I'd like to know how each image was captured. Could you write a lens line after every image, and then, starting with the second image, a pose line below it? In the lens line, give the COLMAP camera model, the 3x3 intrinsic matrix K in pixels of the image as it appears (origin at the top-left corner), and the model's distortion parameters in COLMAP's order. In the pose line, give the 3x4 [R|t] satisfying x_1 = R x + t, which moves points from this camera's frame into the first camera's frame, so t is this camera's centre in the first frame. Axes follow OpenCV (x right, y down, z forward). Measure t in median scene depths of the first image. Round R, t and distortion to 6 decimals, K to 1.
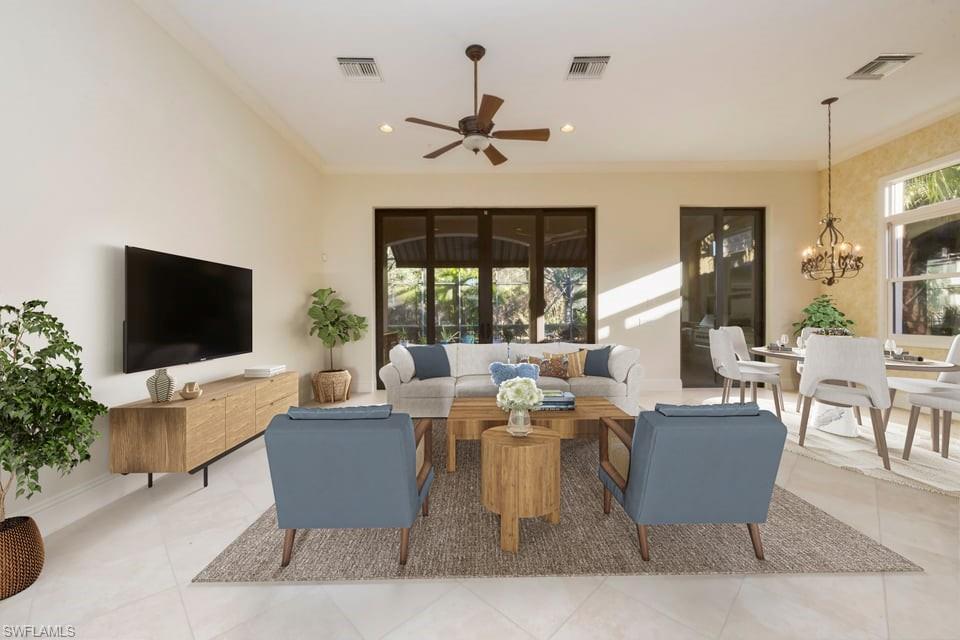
lens RADIAL K [[386.0, 0, 482.5], [0, 386.0, 316.7], [0, 0, 1]] dist [0.000435, 0.000126]
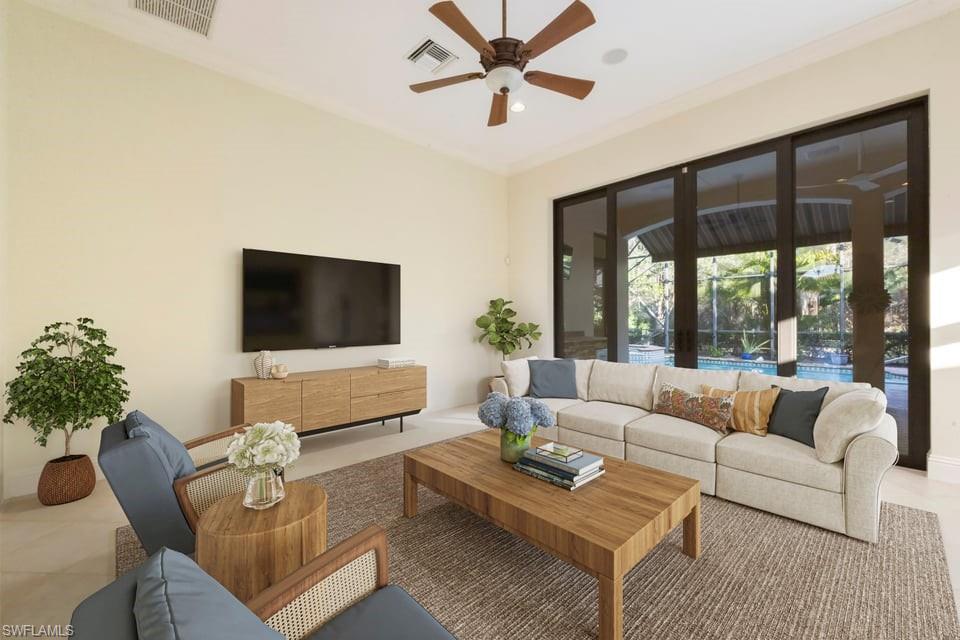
lens RADIAL K [[386.0, 0, 480.4], [0, 386.0, 316.8], [0, 0, 1]] dist [0.000435, 0.000126]
pose [[0.677602, 0.008674, -0.735378, 0.210551], [-0.010913, 0.999939, 0.001740, -0.002285], [0.735348, 0.006846, 0.677655, 0.204022]]
